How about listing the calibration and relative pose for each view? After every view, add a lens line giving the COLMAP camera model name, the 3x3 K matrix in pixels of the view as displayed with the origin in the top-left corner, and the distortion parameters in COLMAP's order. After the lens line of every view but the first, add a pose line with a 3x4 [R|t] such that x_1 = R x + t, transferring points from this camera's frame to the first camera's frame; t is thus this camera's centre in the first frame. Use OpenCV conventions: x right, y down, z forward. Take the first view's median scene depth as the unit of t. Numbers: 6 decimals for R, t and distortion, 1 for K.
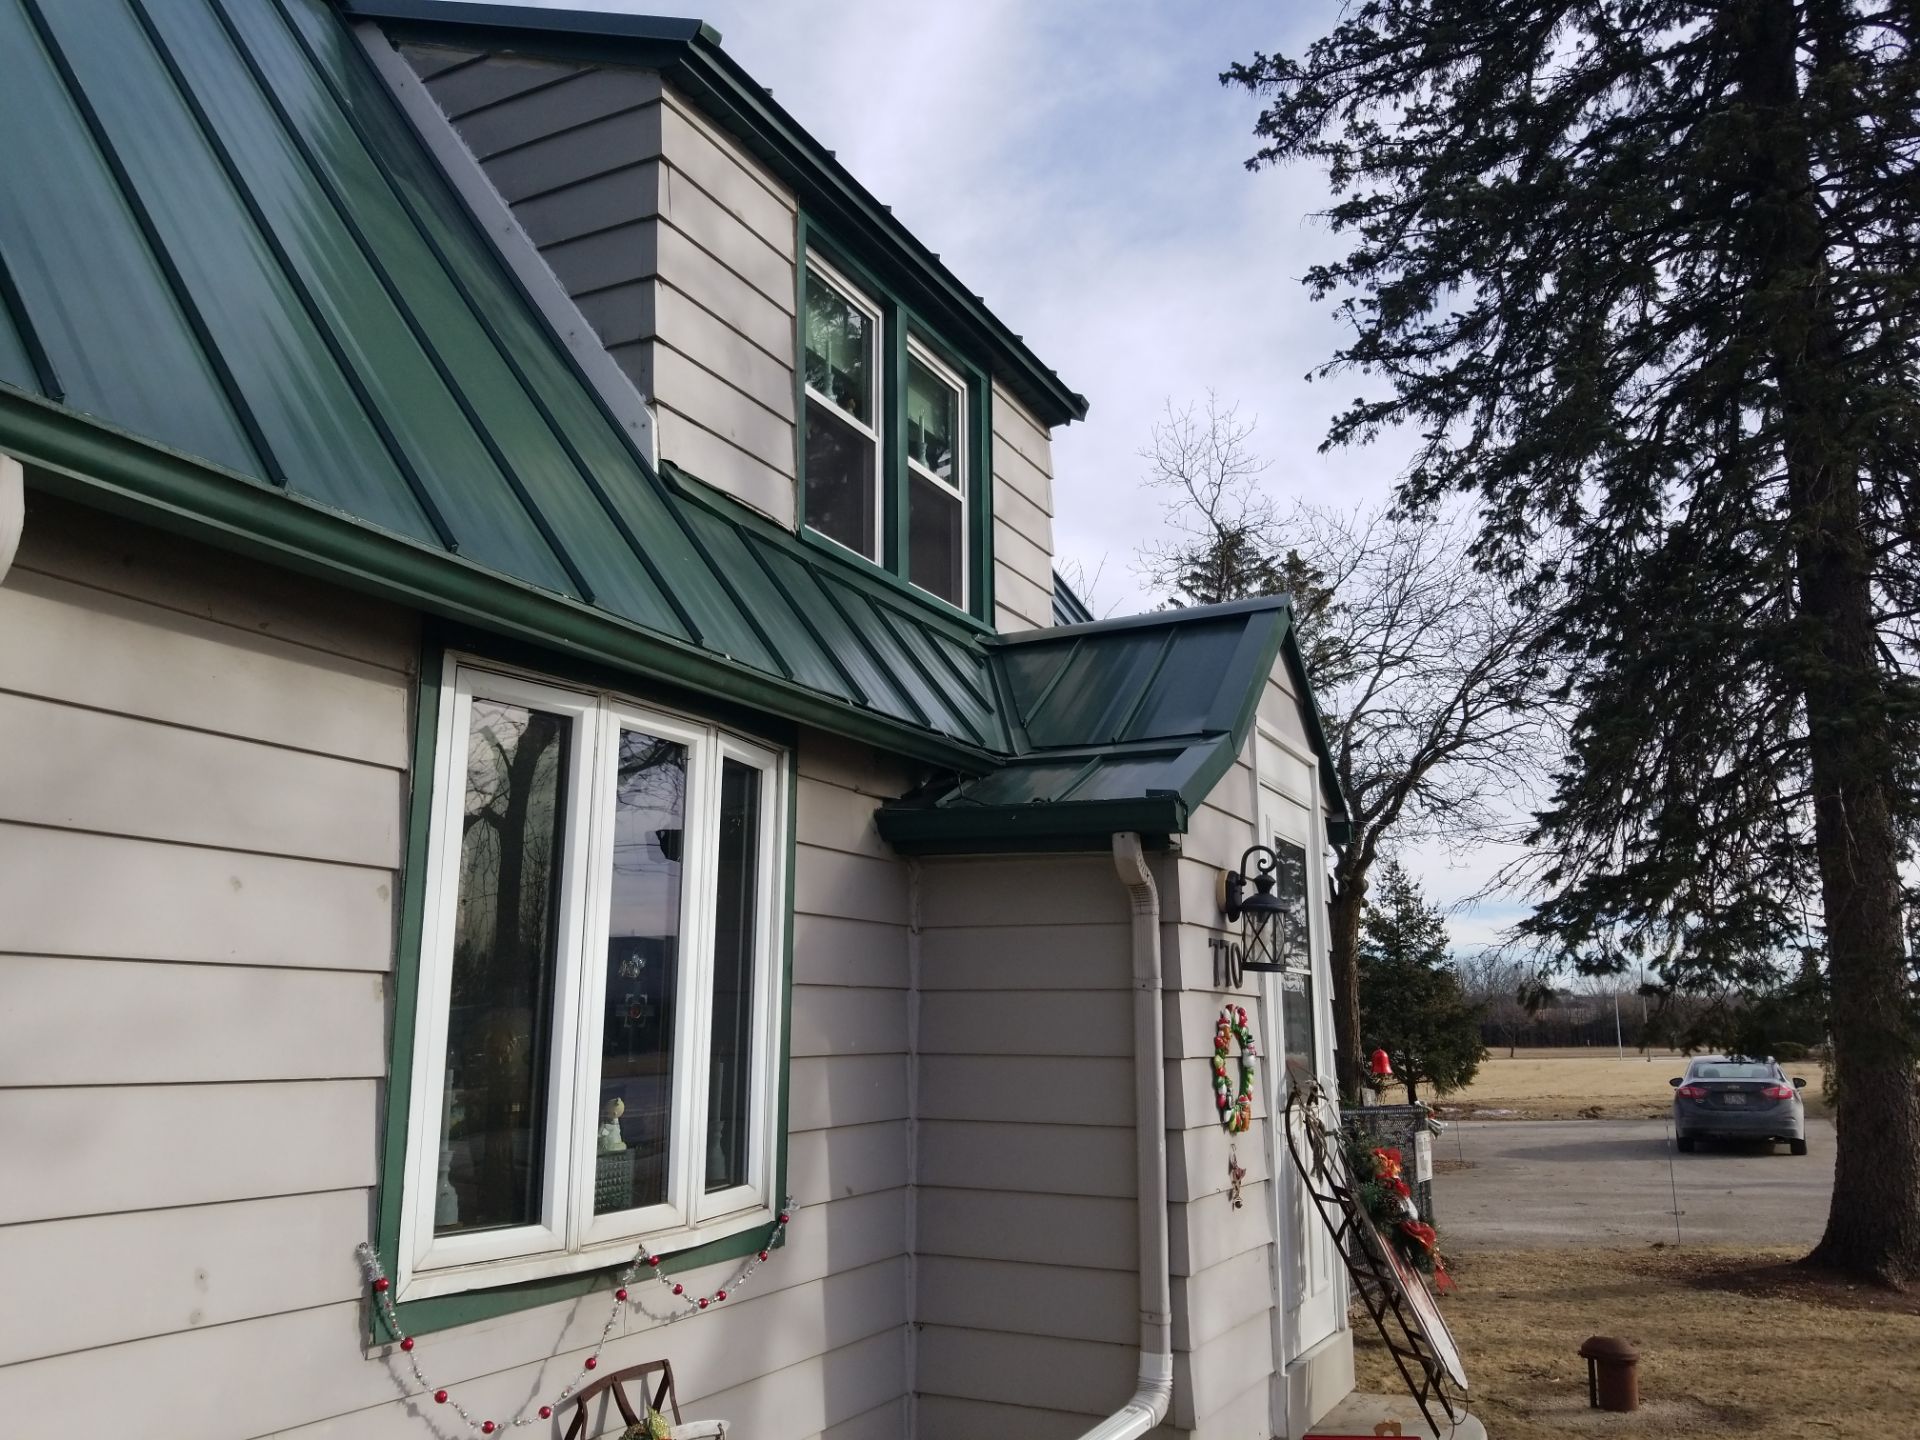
lens RADIAL K [[1507.2, 0, 984.5], [0, 1507.2, 708.9], [0, 0, 1]] dist [0.061356, -0.105699]
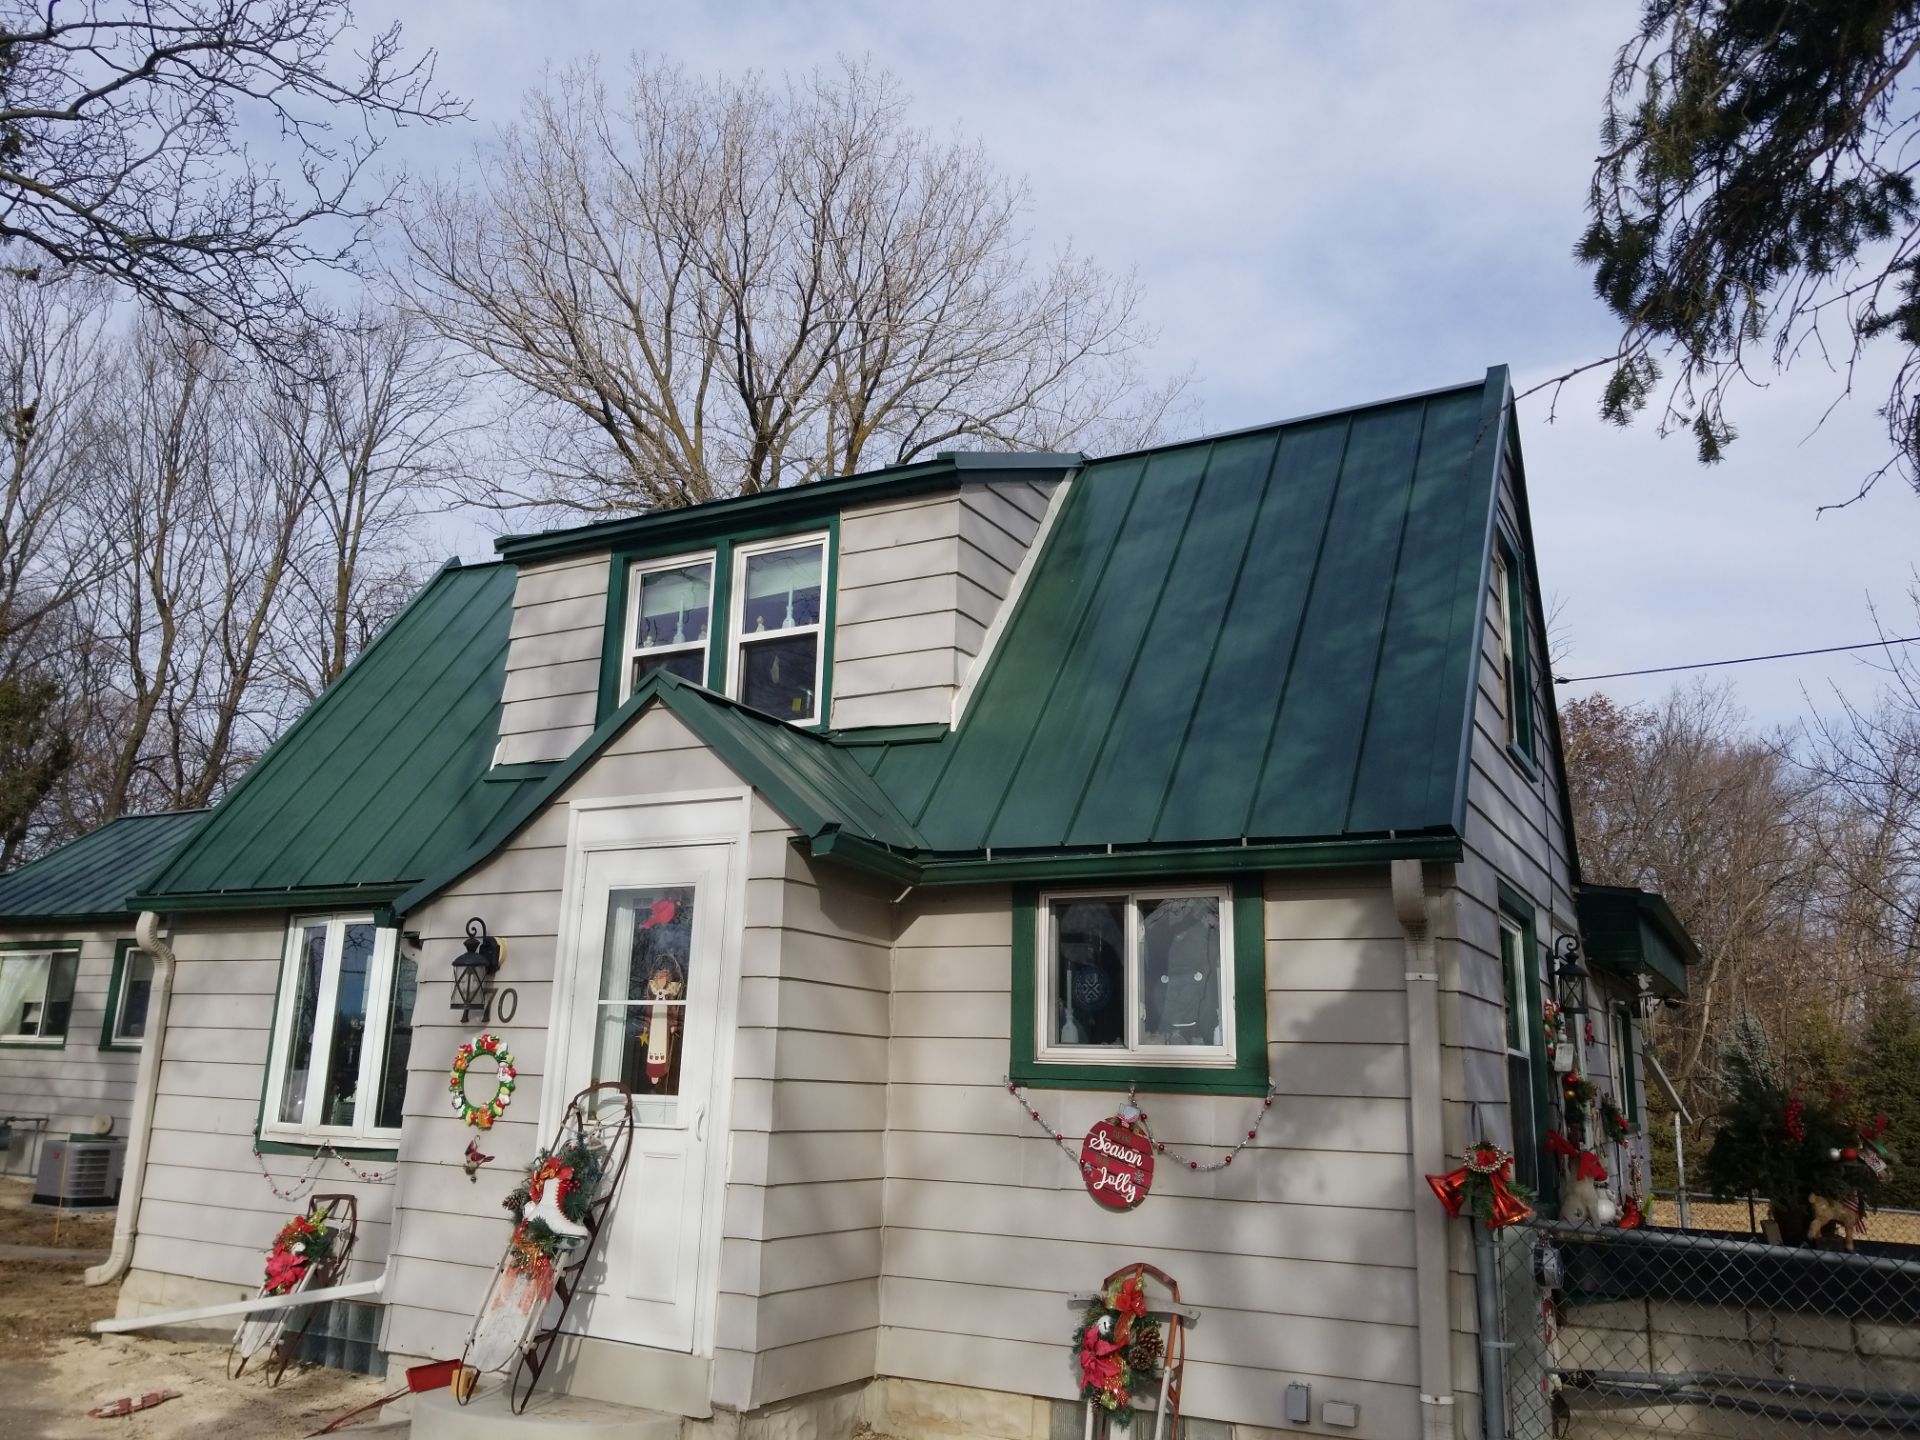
lens RADIAL K [[1507.2, 0, 956.9], [0, 1507.2, 709.7], [0, 0, 1]] dist [0.061356, -0.105699]
pose [[-0.057111, -0.239601, -0.969190, 1.762927], [0.176031, 0.953149, -0.246008, 0.375098], [0.982727, -0.184657, -0.012258, 1.699398]]
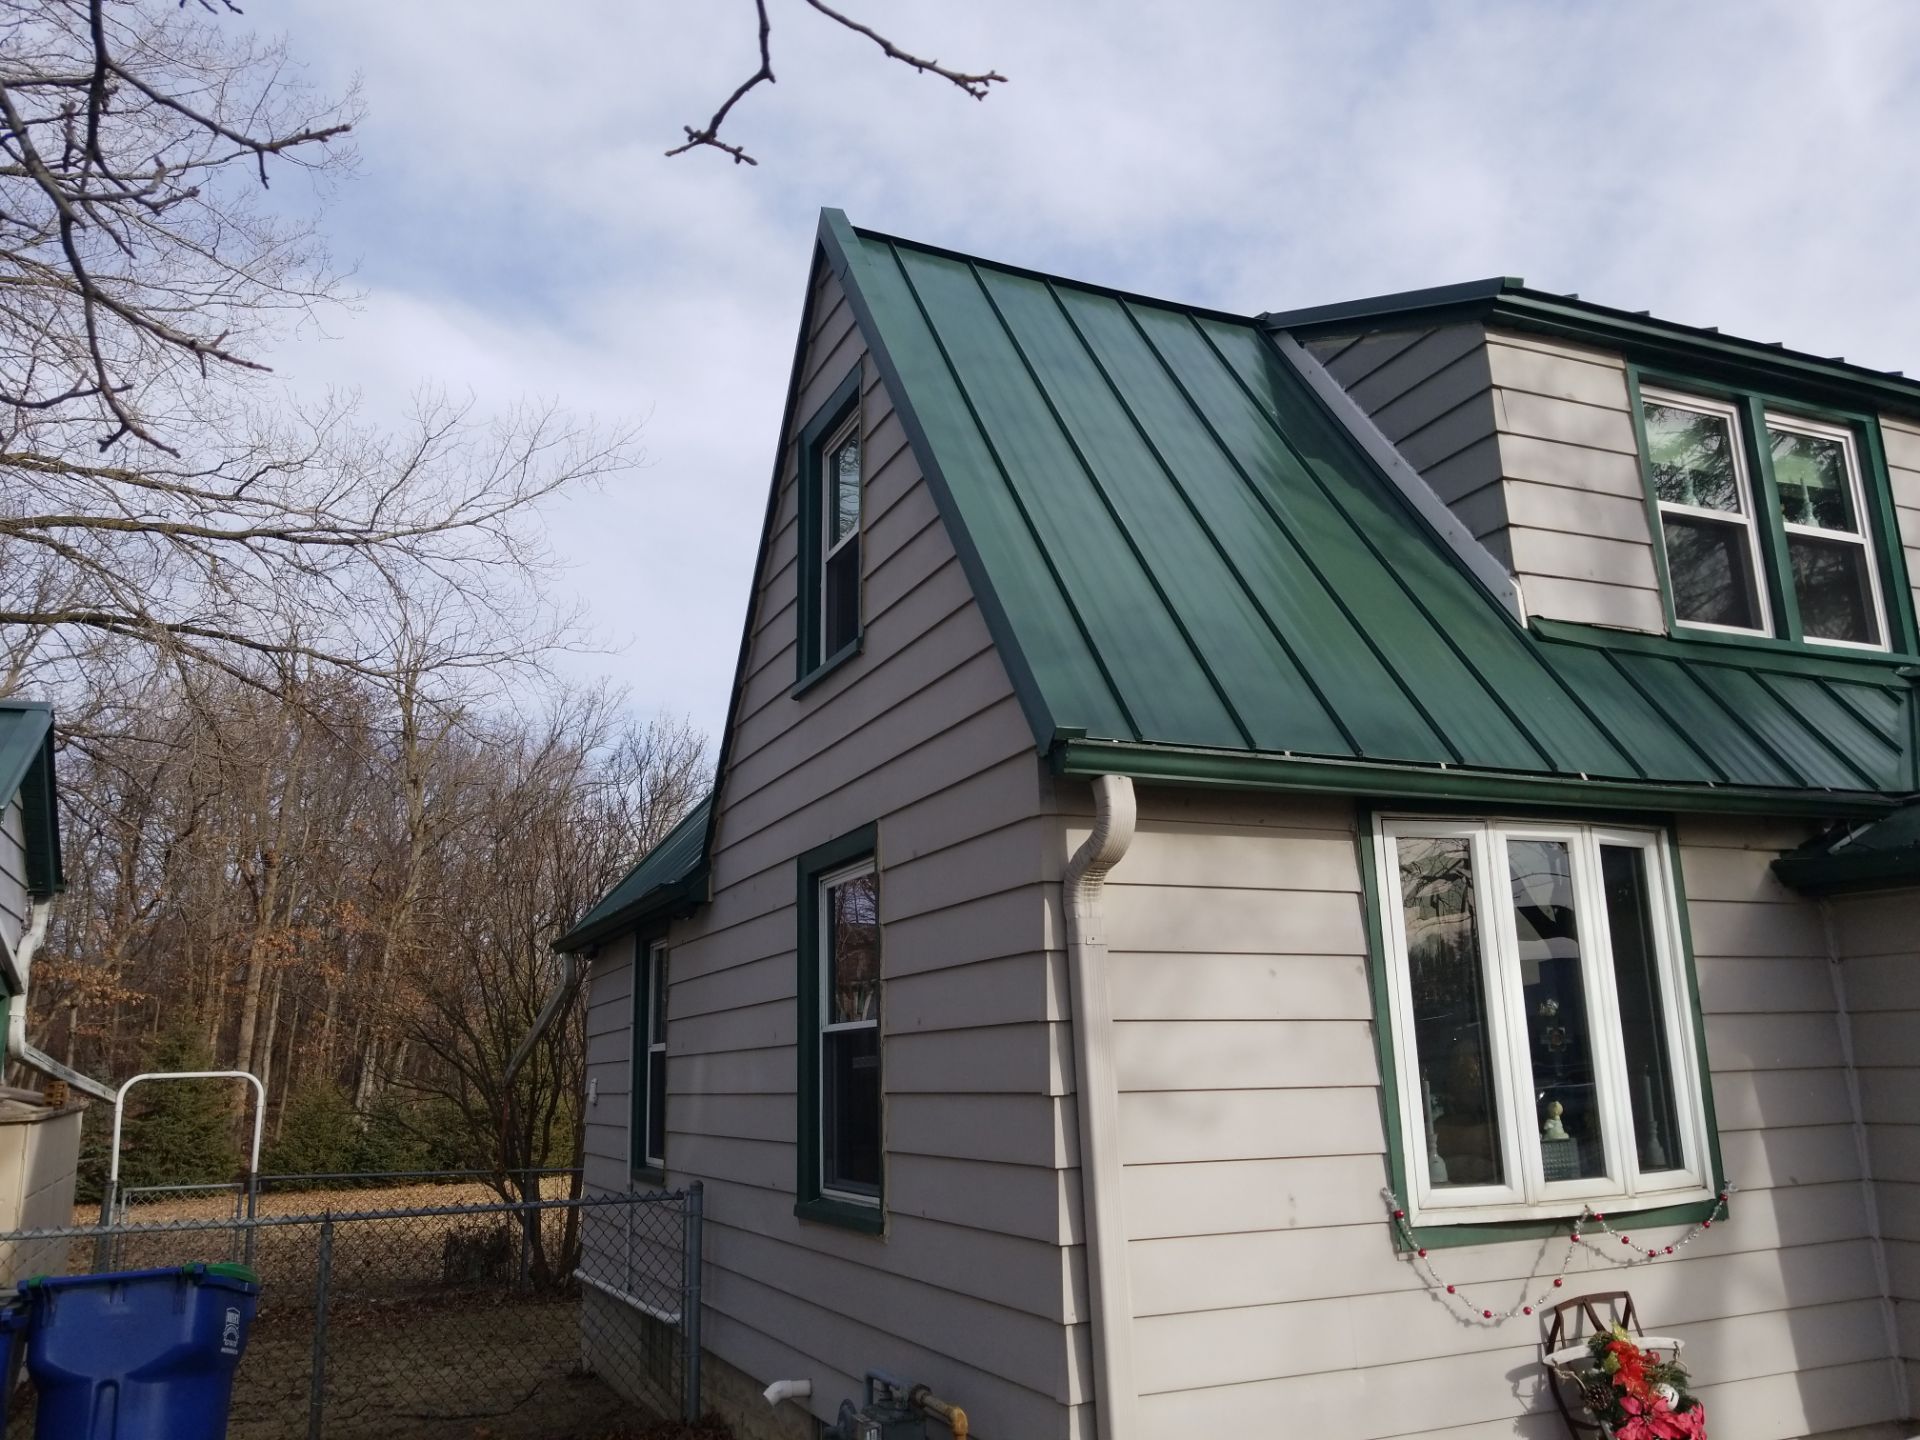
lens RADIAL K [[1507.2, 0, 973.8], [0, 1507.2, 704.8], [0, 0, 1]] dist [0.061356, -0.105699]
pose [[0.762638, -0.168501, -0.624493, 0.238180], [0.158193, 0.984742, -0.072517, -0.072891], [0.627183, -0.043486, 0.777657, -0.343877]]
